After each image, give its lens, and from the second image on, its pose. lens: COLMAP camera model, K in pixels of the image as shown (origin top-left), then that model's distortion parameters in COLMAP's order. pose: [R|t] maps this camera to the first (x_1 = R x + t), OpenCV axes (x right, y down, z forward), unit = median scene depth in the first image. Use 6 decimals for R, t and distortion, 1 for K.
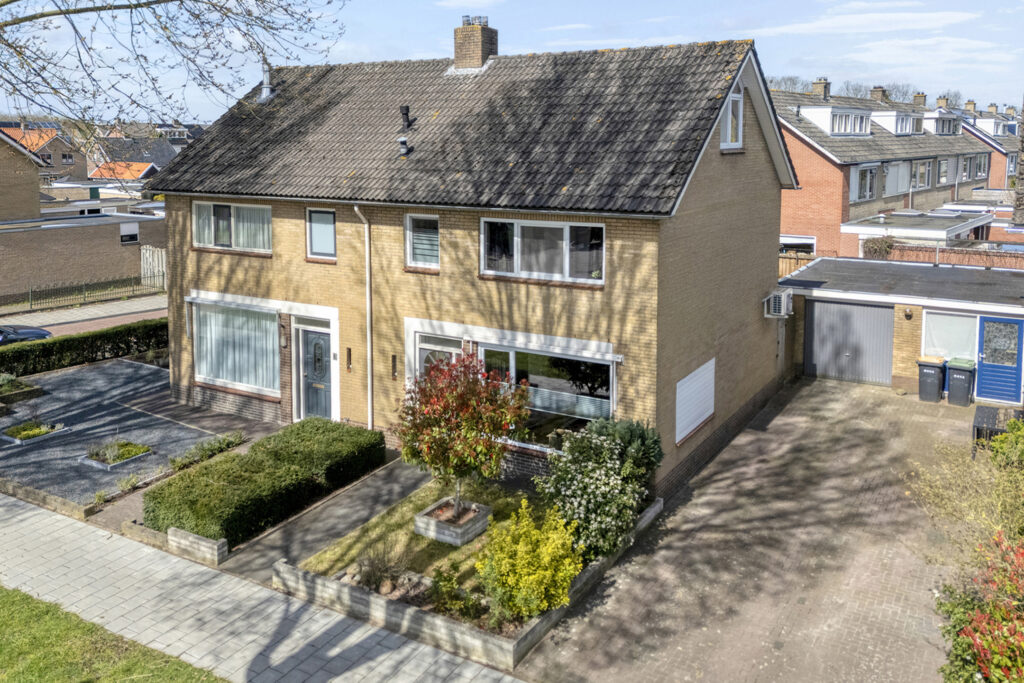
lens RADIAL K [[712.0, 0, 569.6], [0, 712.0, 276.8], [0, 0, 1]] dist [0.042212, -0.025138]
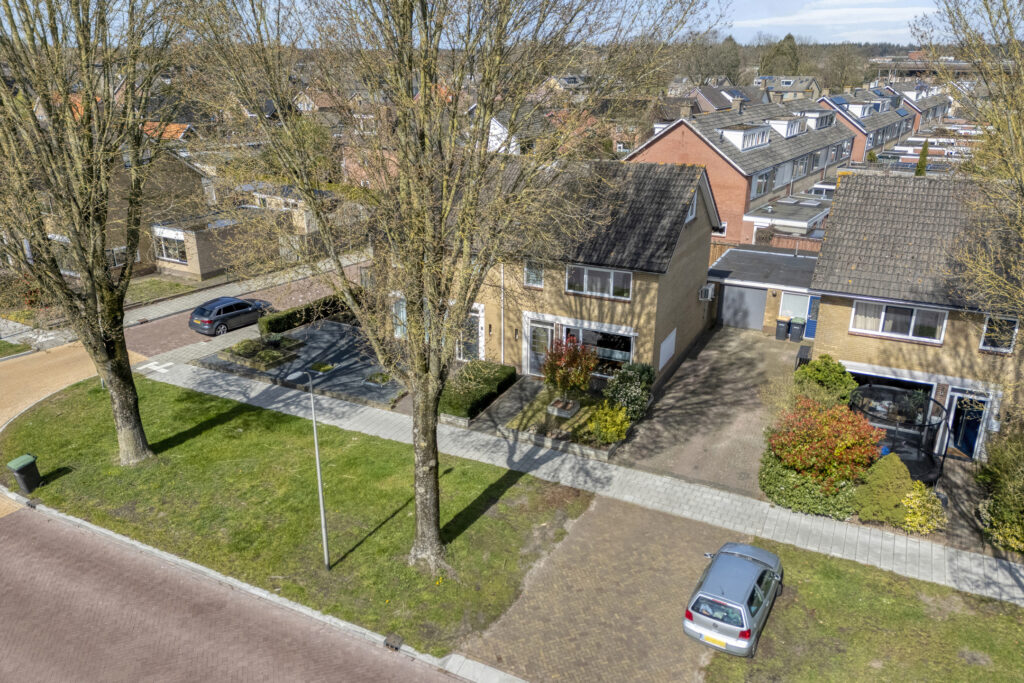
lens RADIAL K [[712.0, 0, 510.9], [0, 712.0, 341.1], [0, 0, 1]] dist [0.042212, -0.025138]
pose [[0.998072, -0.020015, 0.058748, -0.419400], [0.004370, 0.966883, 0.255181, -0.402289], [-0.061910, -0.254432, 0.965107, -1.017831]]
